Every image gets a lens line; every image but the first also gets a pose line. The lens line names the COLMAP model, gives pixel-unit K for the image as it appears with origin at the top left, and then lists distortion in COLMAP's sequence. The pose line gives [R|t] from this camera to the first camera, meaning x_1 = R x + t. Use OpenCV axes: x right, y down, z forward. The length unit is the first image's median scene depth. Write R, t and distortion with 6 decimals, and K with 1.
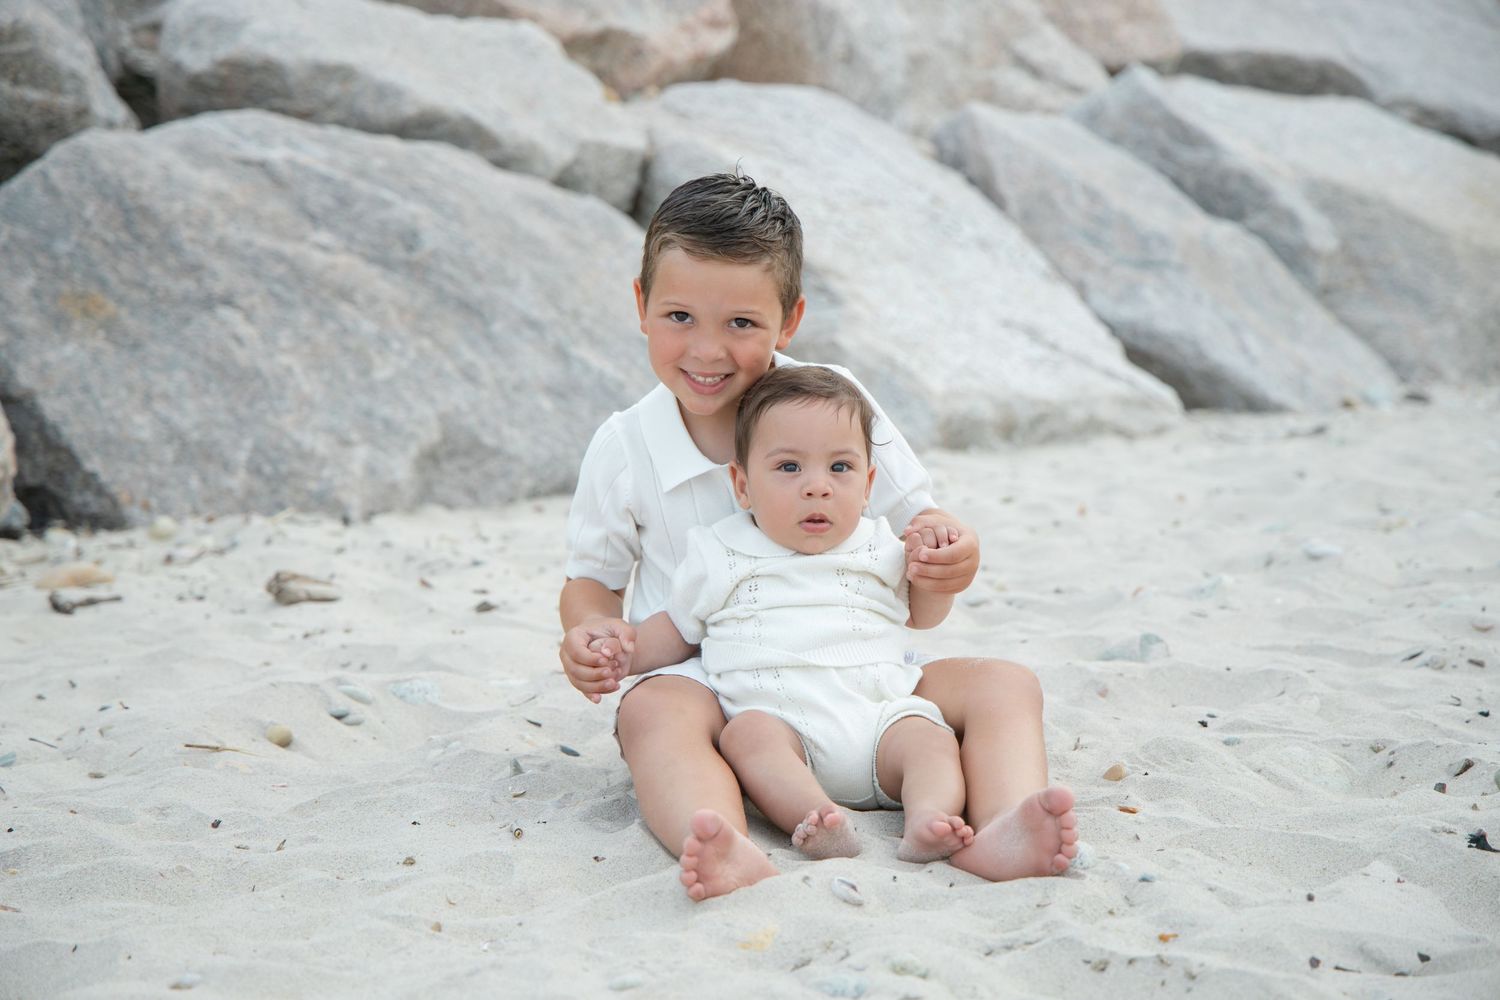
lens RADIAL K [[3344.0, 0, 746.9], [0, 3344.0, 471.1], [0, 0, 1]] dist [0.324520, 0.000000]
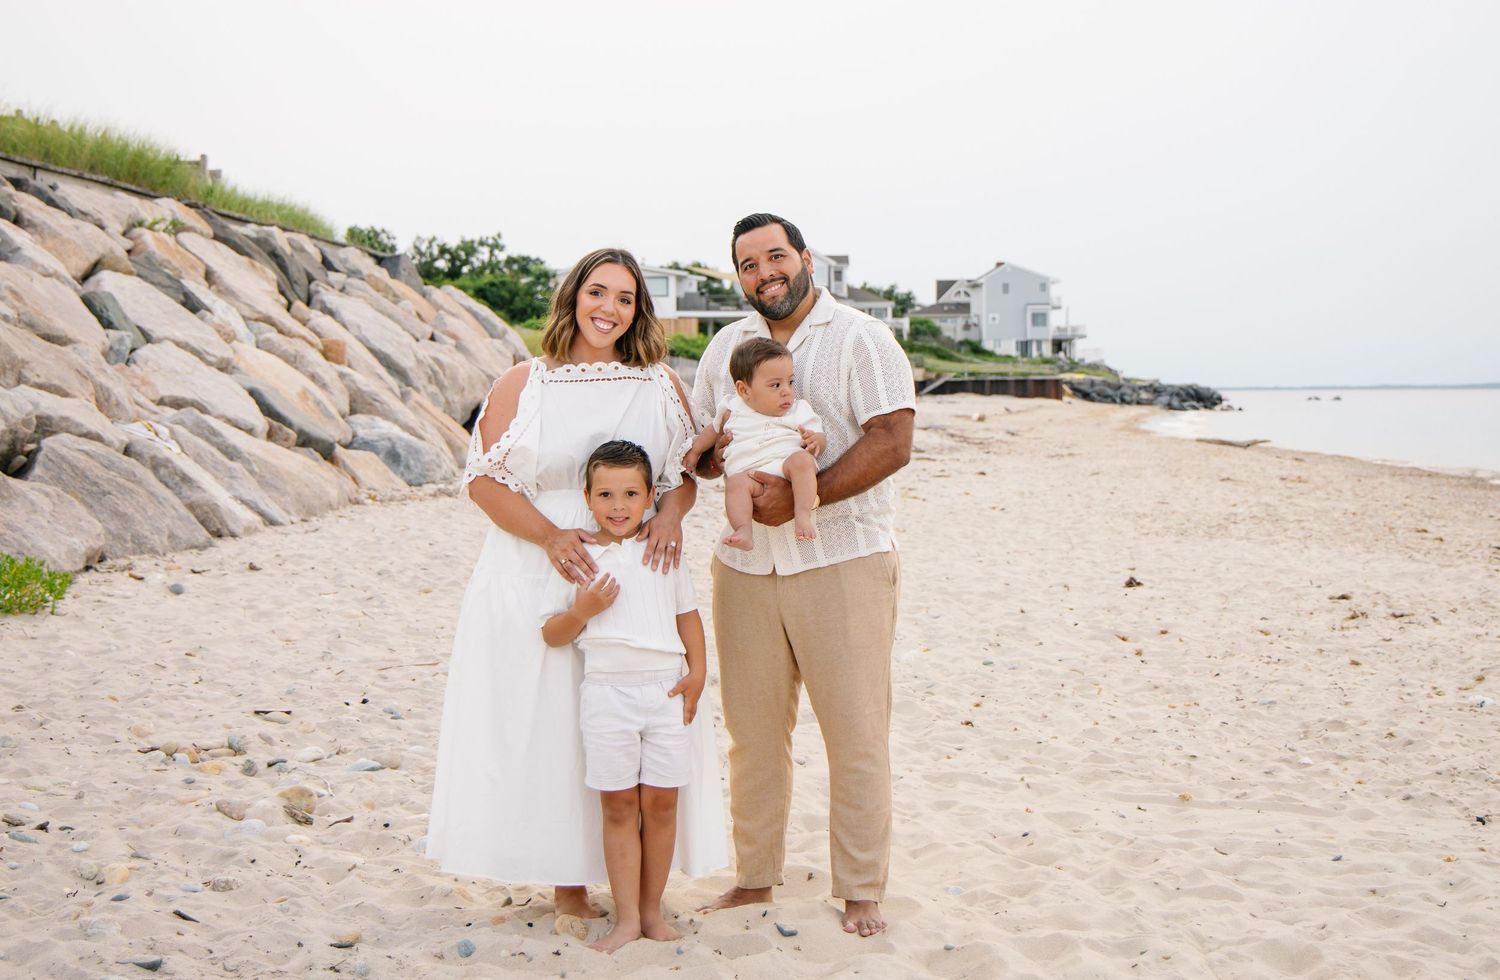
lens RADIAL K [[2628.5, 0, 751.0], [0, 2628.5, 489.0], [0, 0, 1]] dist [-0.058235, 0.000000]
pose [[0.746288, 0.001103, 0.665622, -1.110417], [0.023120, 0.999352, -0.027578, 0.025917], [-0.665221, 0.035970, 0.745779, -1.087295]]
